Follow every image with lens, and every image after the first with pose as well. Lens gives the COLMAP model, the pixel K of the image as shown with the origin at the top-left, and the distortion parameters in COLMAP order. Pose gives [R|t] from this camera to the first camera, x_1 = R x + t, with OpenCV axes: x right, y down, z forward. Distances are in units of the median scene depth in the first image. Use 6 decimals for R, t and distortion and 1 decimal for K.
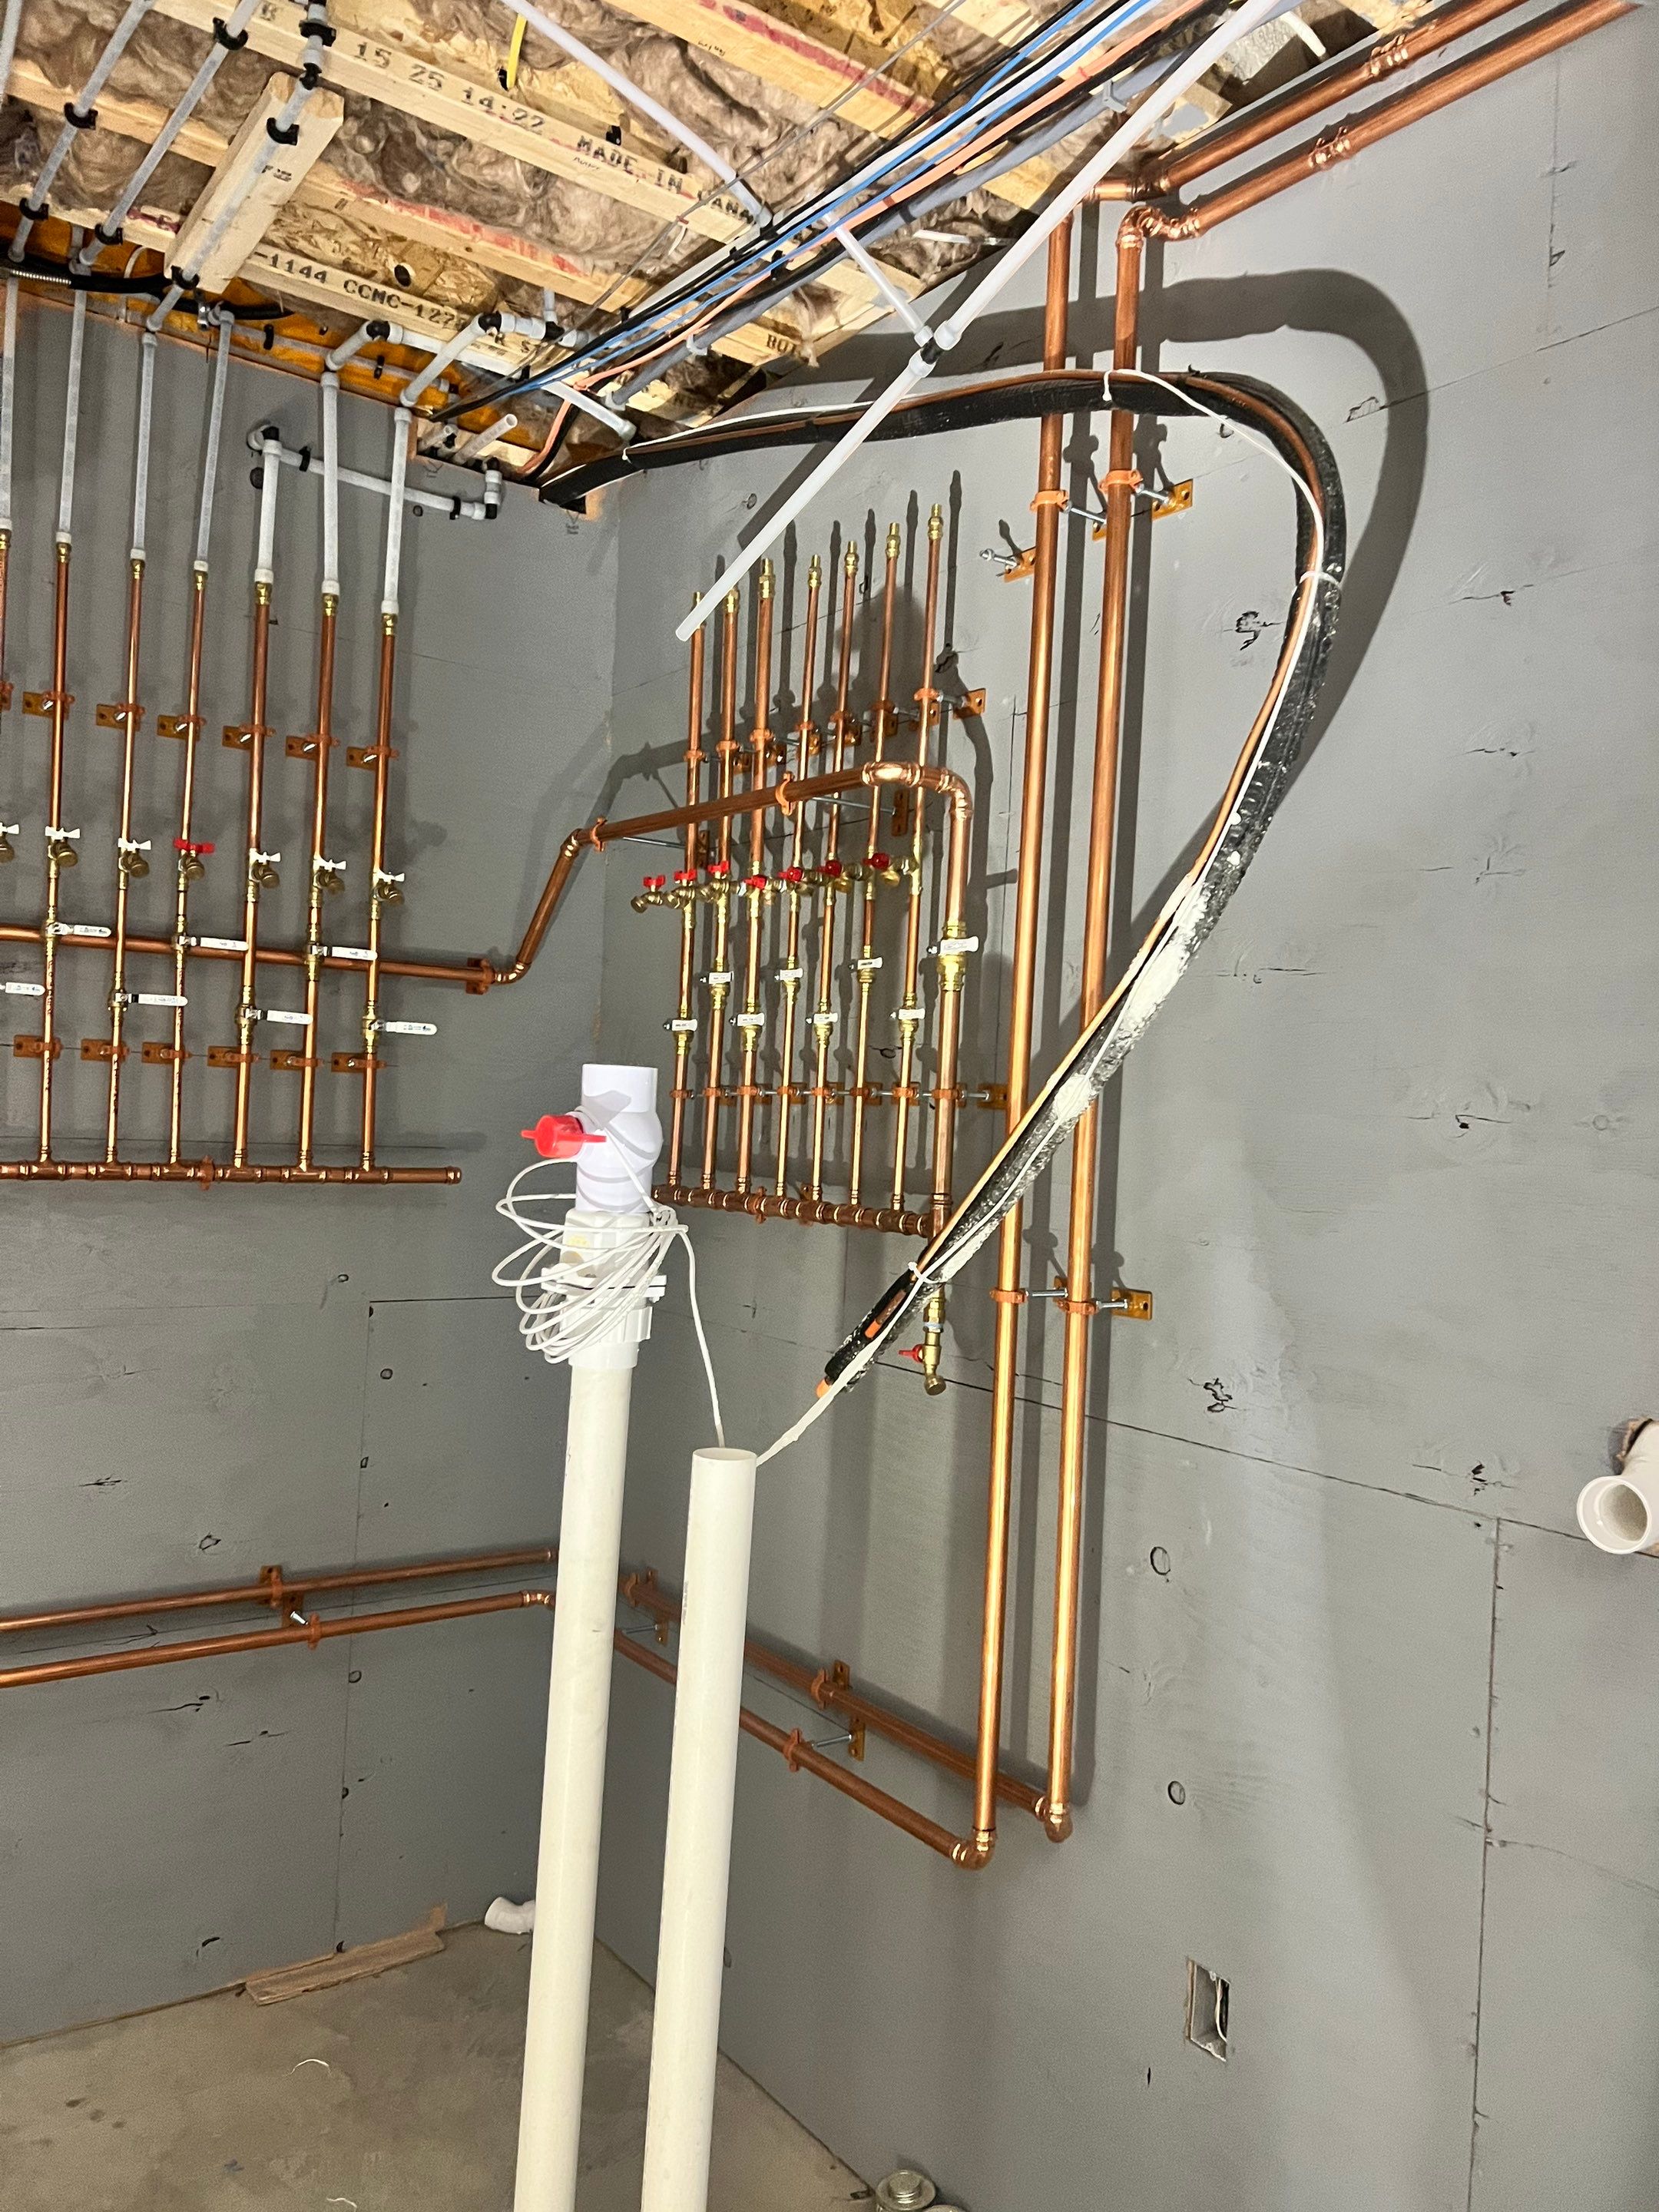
lens RADIAL K [[1628.3, 0, 829.5], [0, 1628.3, 1106.0], [0, 0, 1]] dist [0.059627, -0.057477]
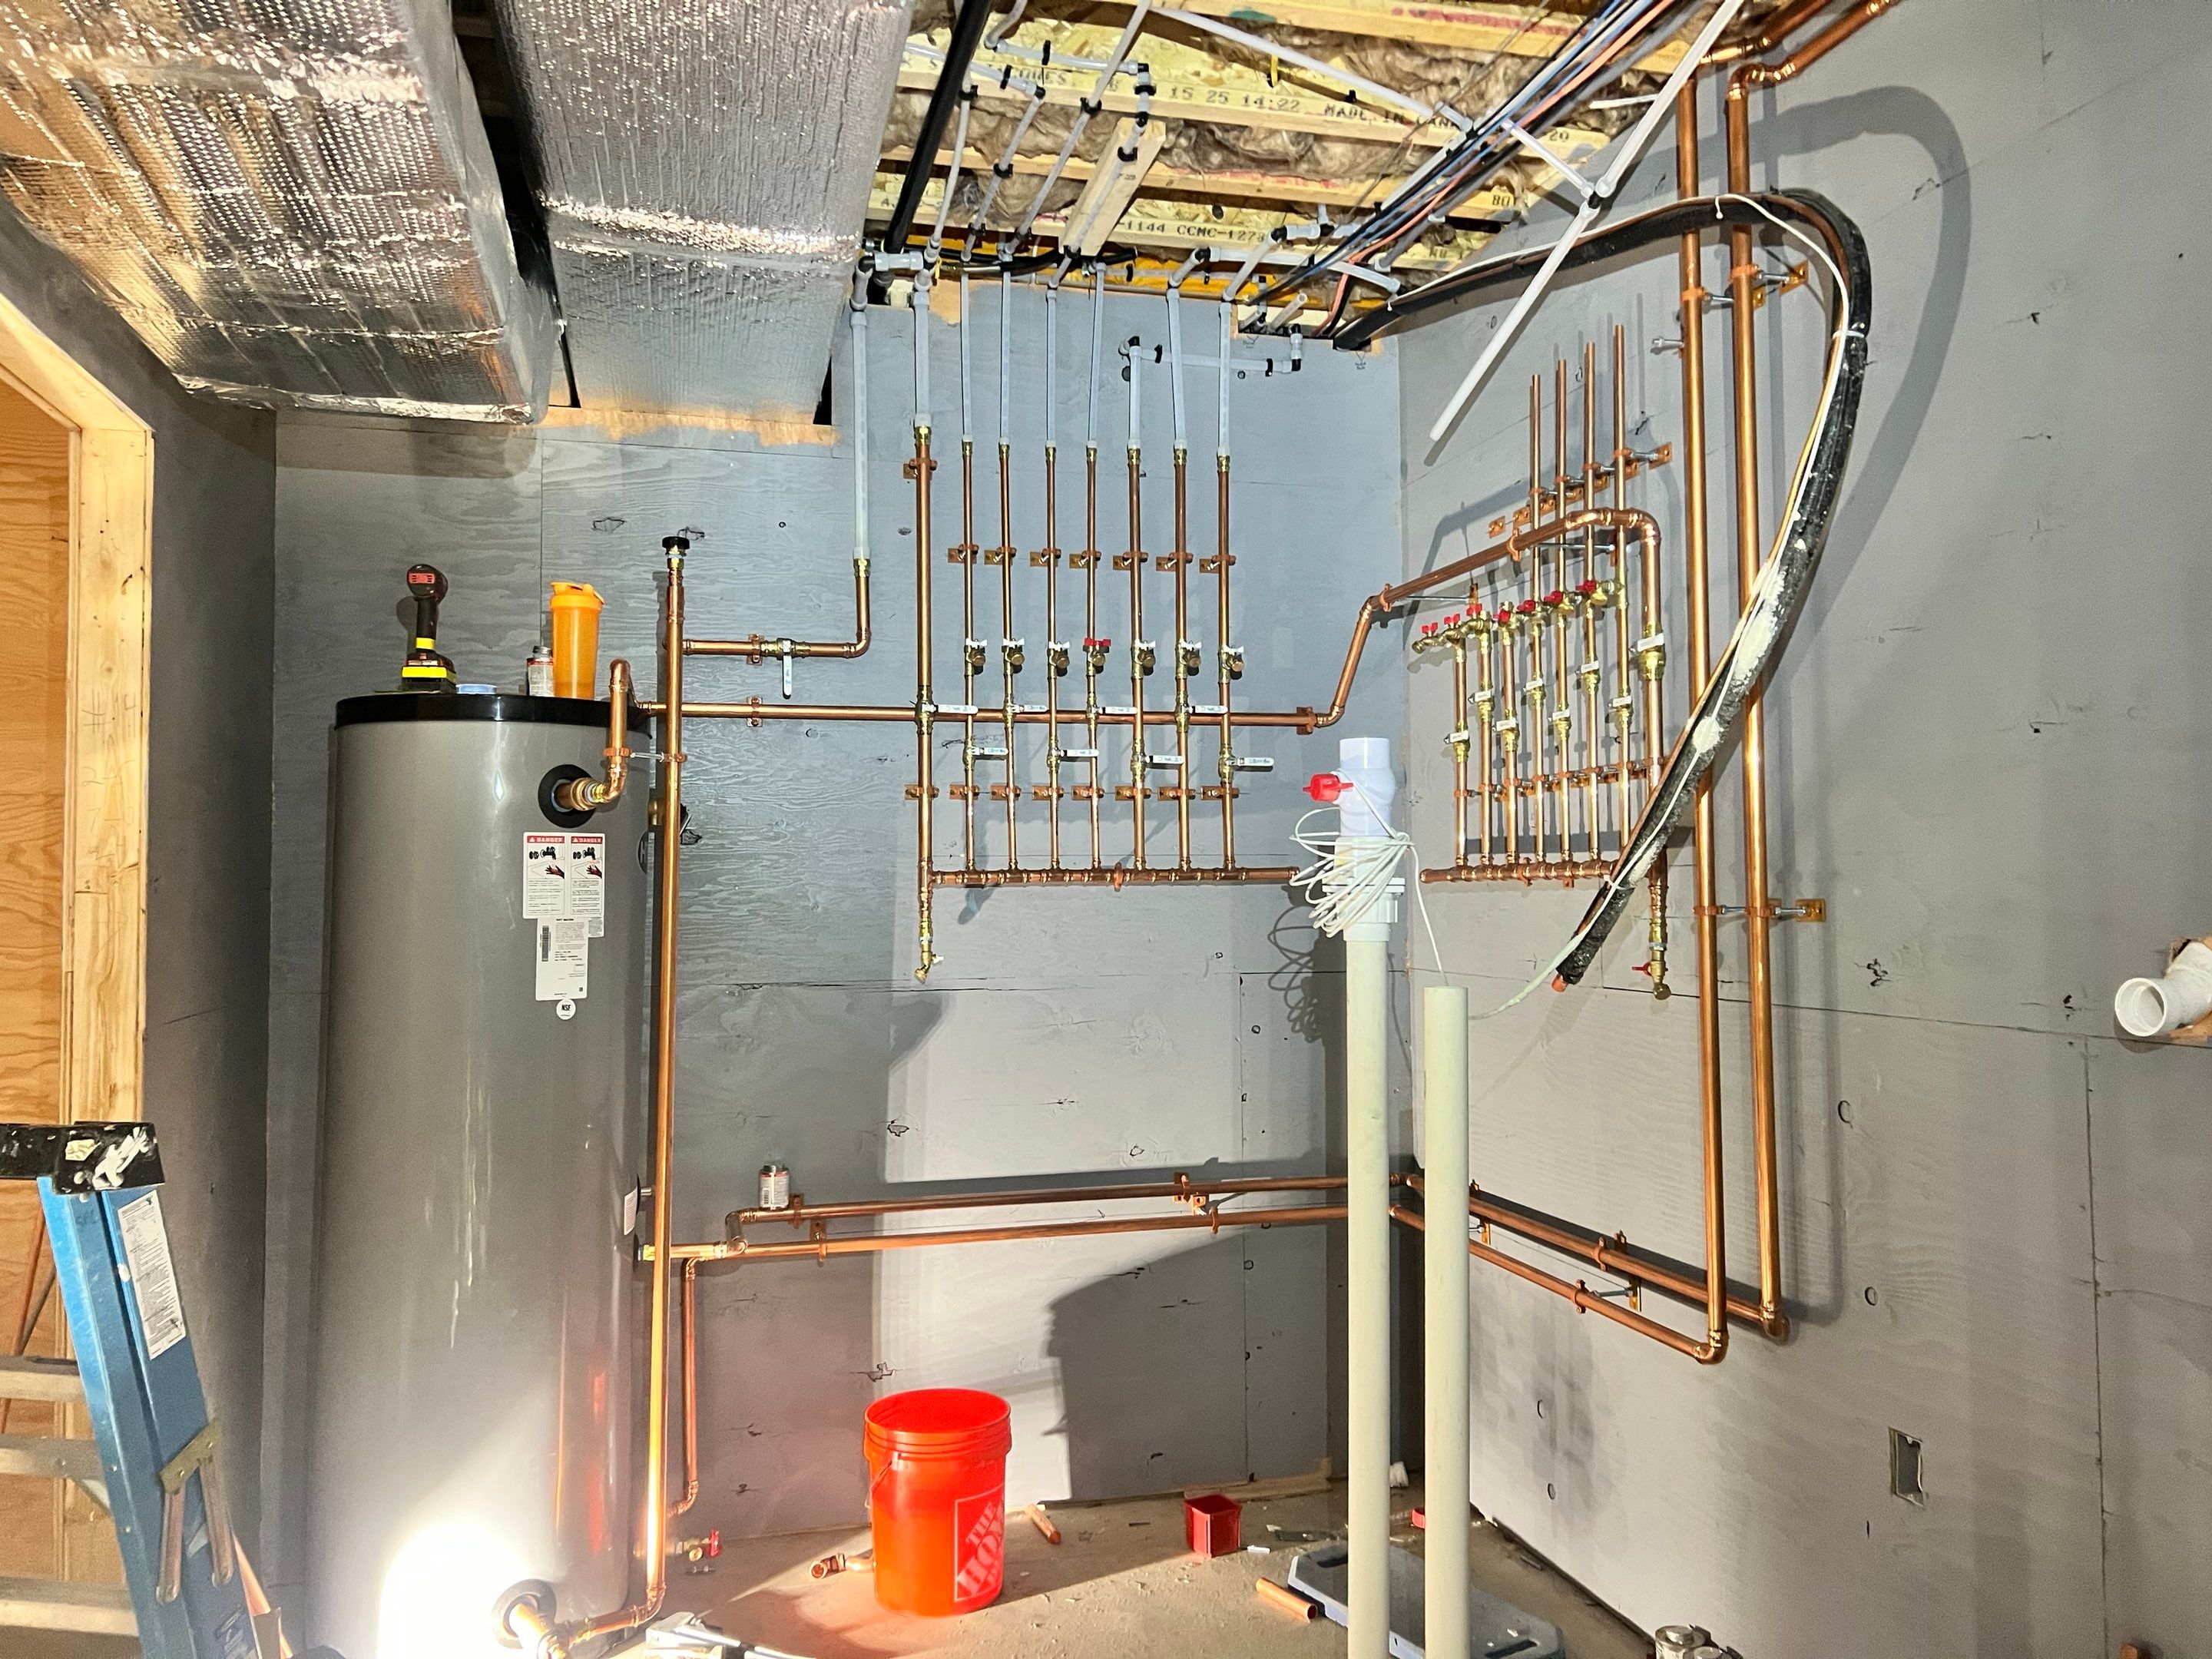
lens RADIAL K [[1643.8, 0, 1106.0], [0, 1643.8, 829.5], [0, 0, 1]] dist [-0.005407, -0.003063]
pose [[0.929027, -0.071871, -0.362965, 0.132241], [0.055396, 0.996915, -0.055612, 0.090766], [0.365842, 0.031558, 0.930142, -0.334138]]
